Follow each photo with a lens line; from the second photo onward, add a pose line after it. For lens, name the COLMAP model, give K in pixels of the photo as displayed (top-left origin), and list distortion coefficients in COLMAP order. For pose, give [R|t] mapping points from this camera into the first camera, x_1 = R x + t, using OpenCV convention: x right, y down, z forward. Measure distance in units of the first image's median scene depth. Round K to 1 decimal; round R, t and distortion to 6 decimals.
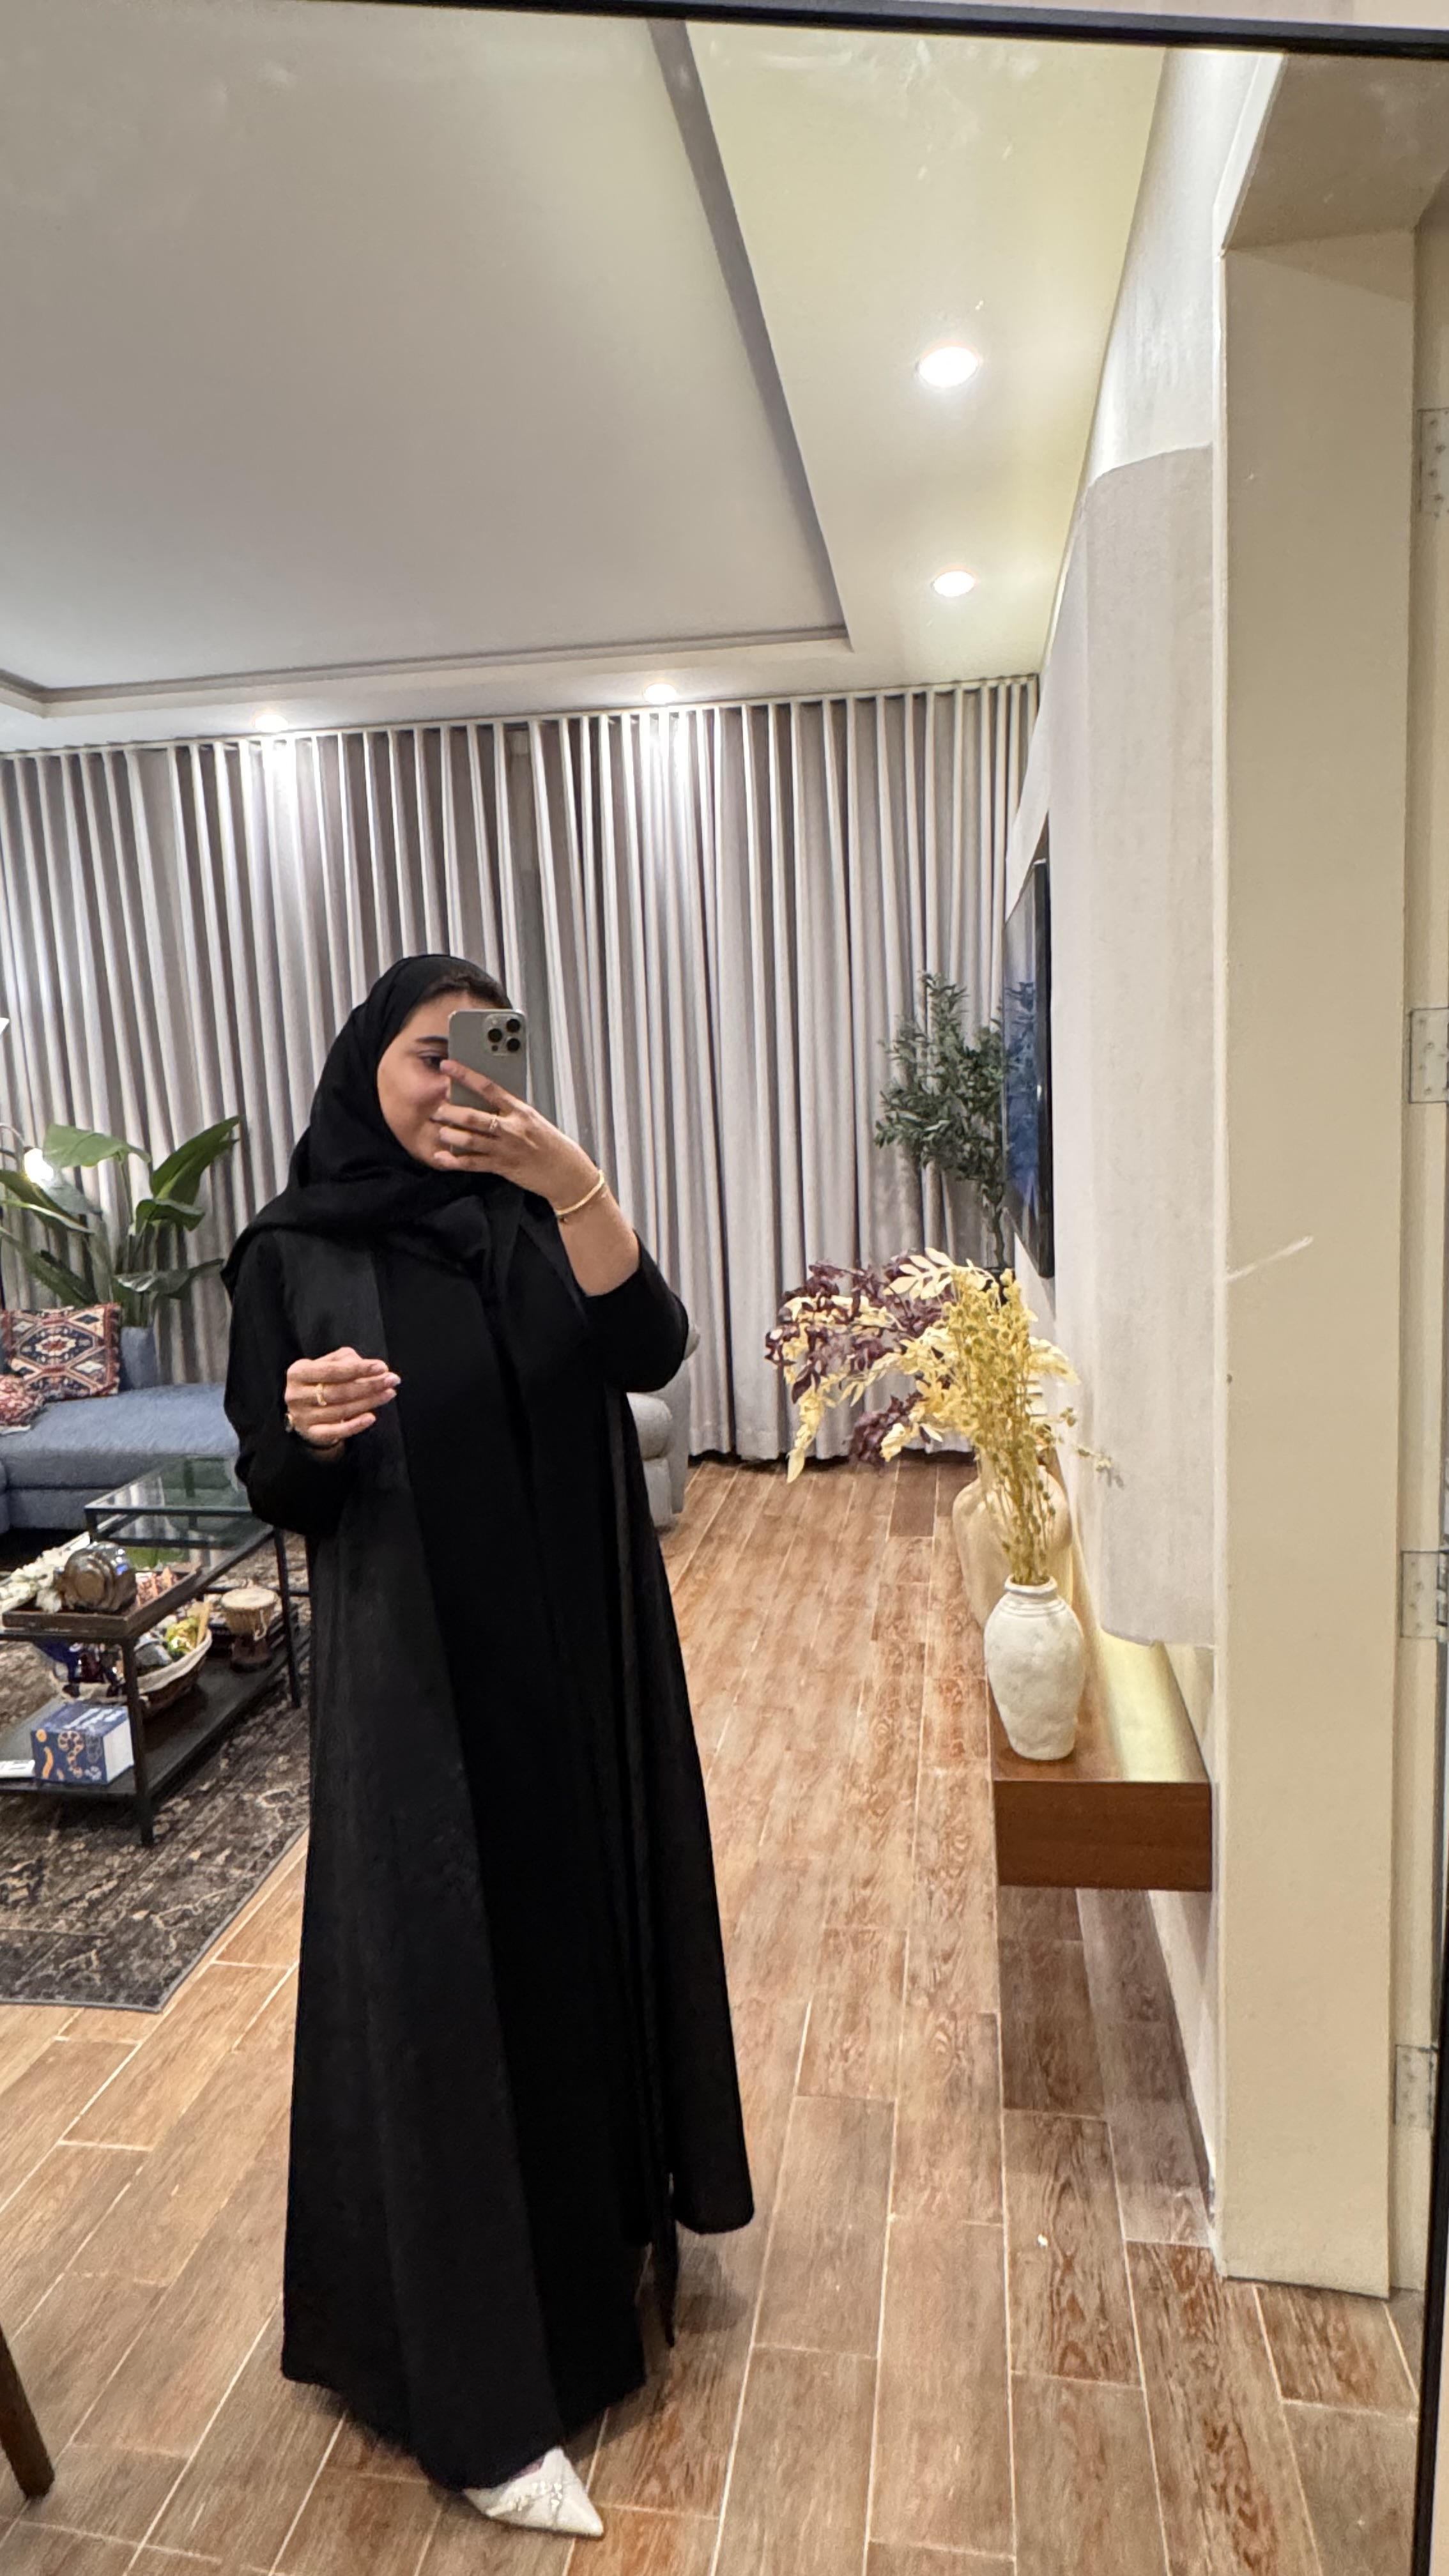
lens RADIAL K [[1543.1, 0, 785.2], [0, 1543.1, 1292.1], [0, 0, 1]] dist [0.000042, 0.000968]
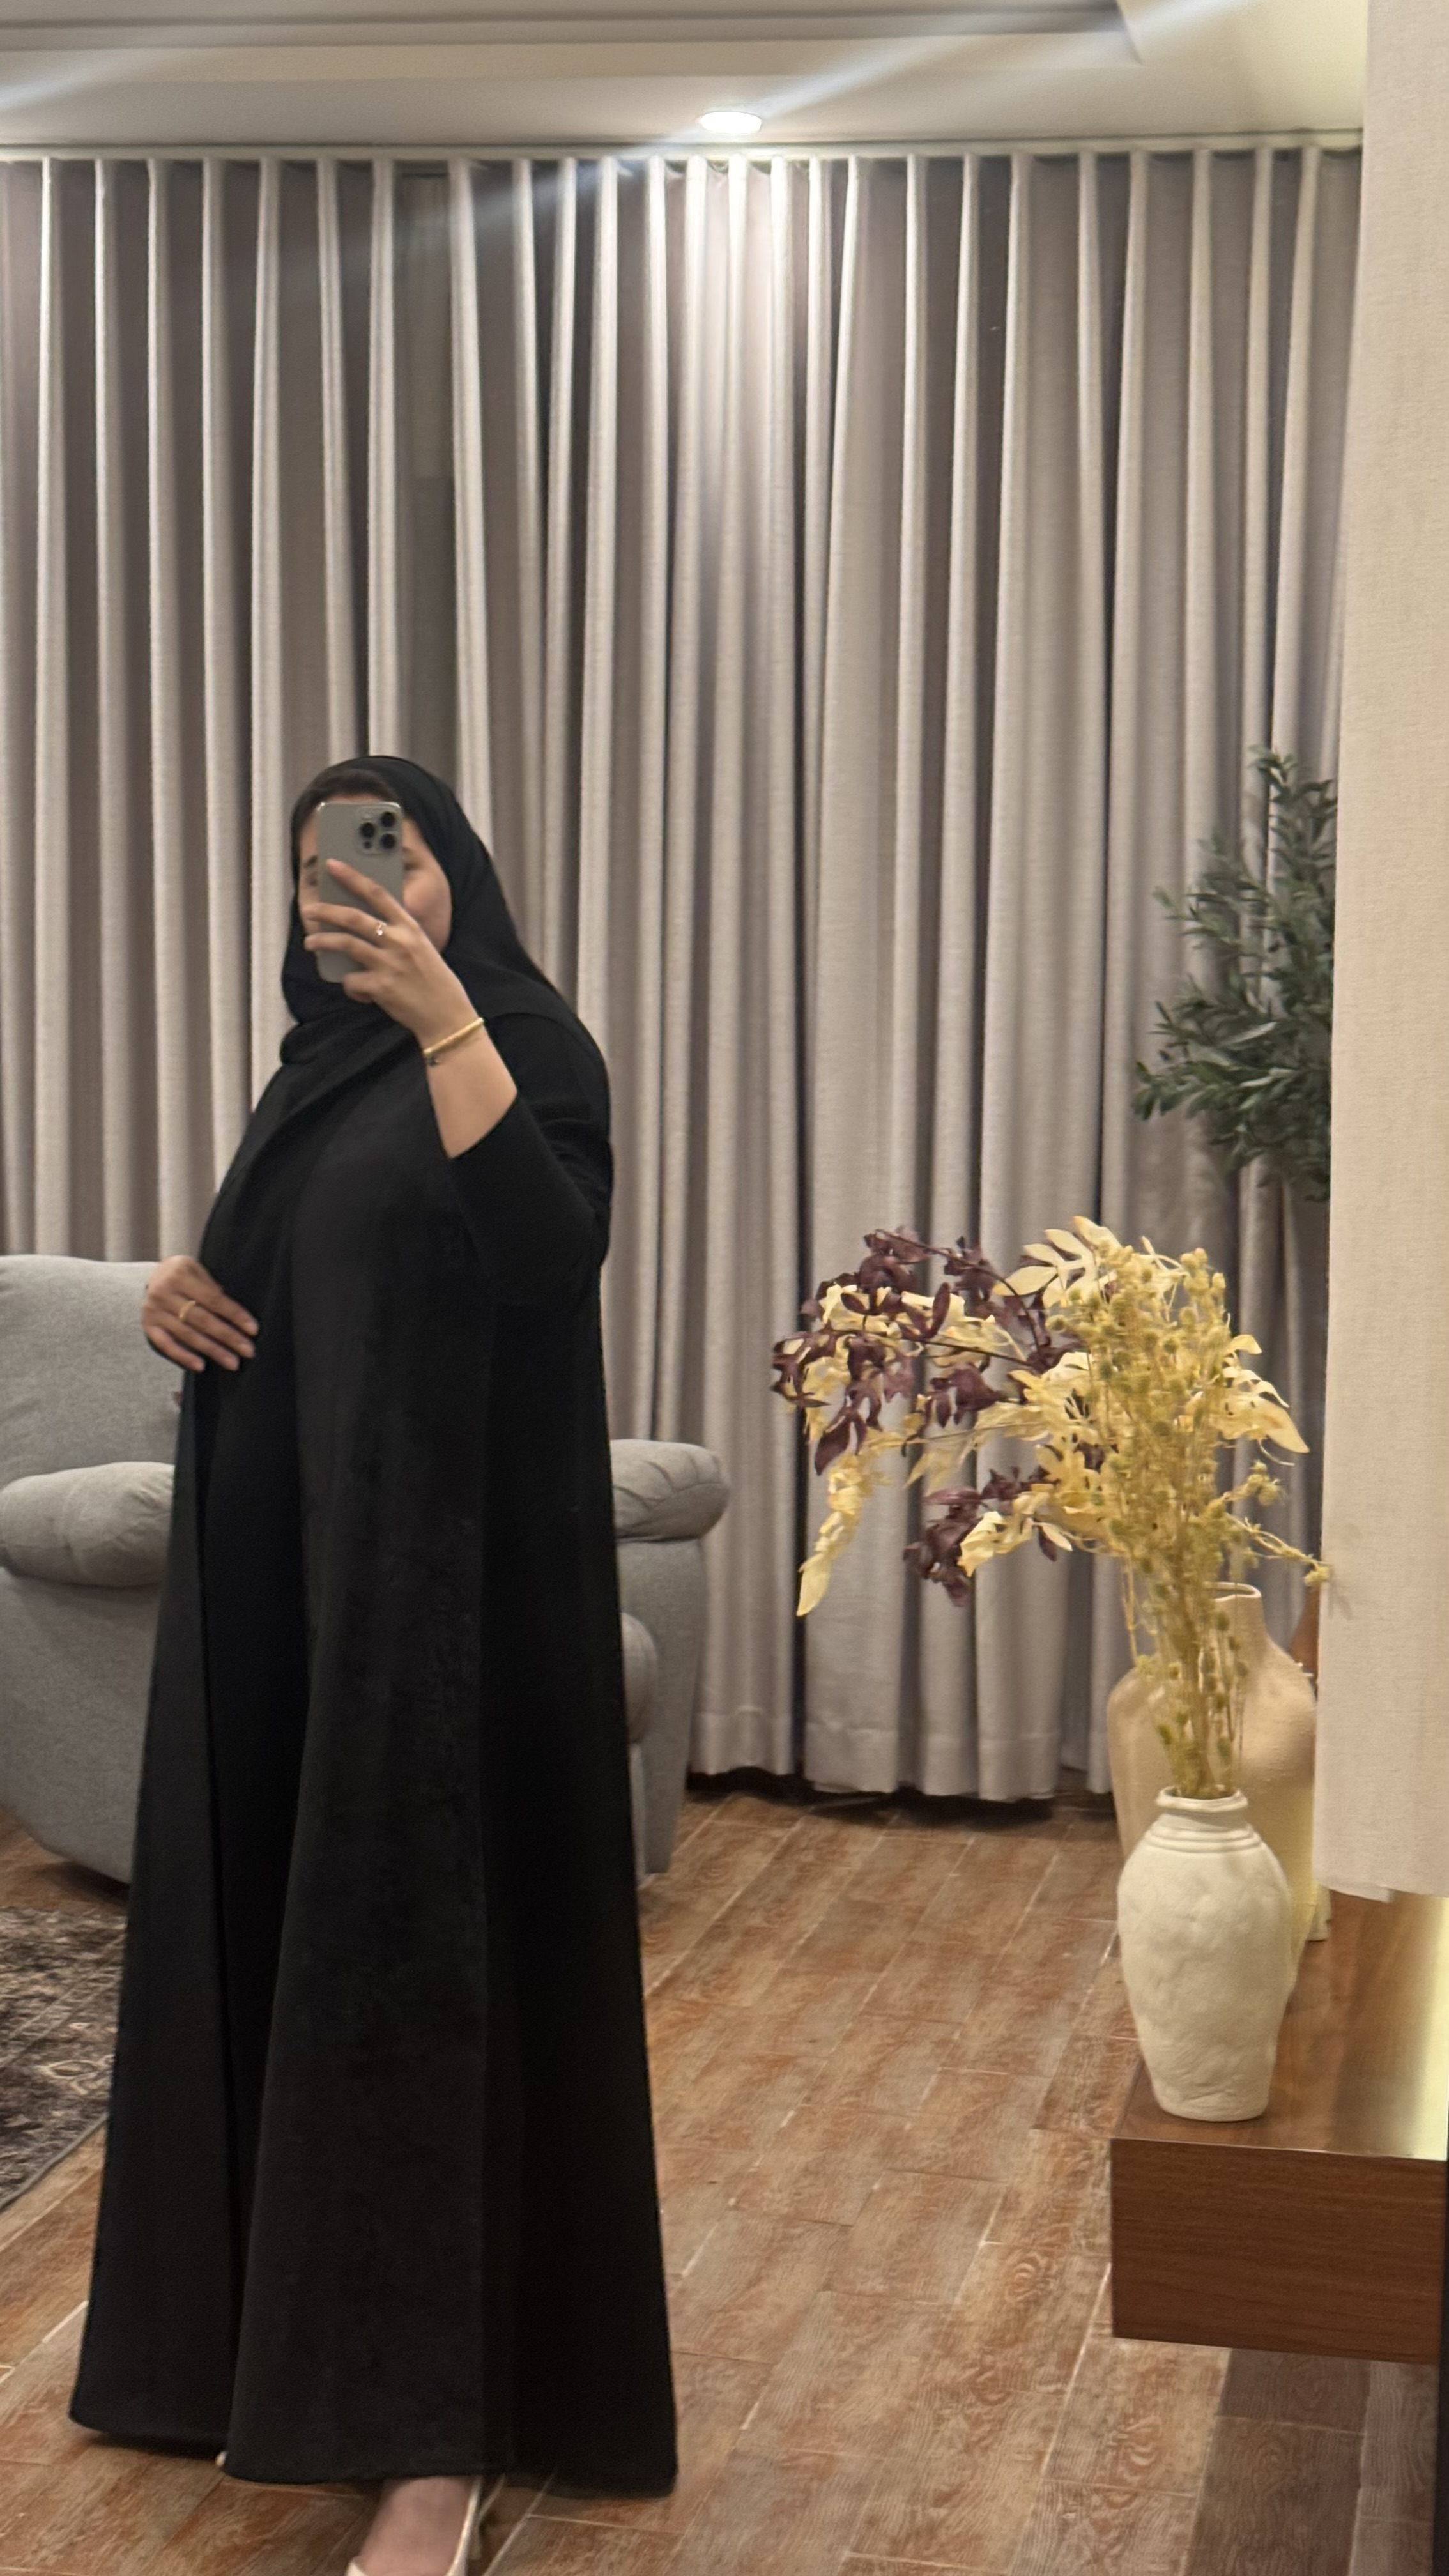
lens RADIAL K [[3685.5, 0, 726.2], [0, 3685.5, 1276.2], [0, 0, 1]] dist [0.187894, -0.046486]
pose [[0.995268, 0.060630, -0.075931, 0.036436], [-0.065171, 0.996138, -0.058836, 0.042720], [0.072071, 0.063506, 0.995376, -0.181565]]
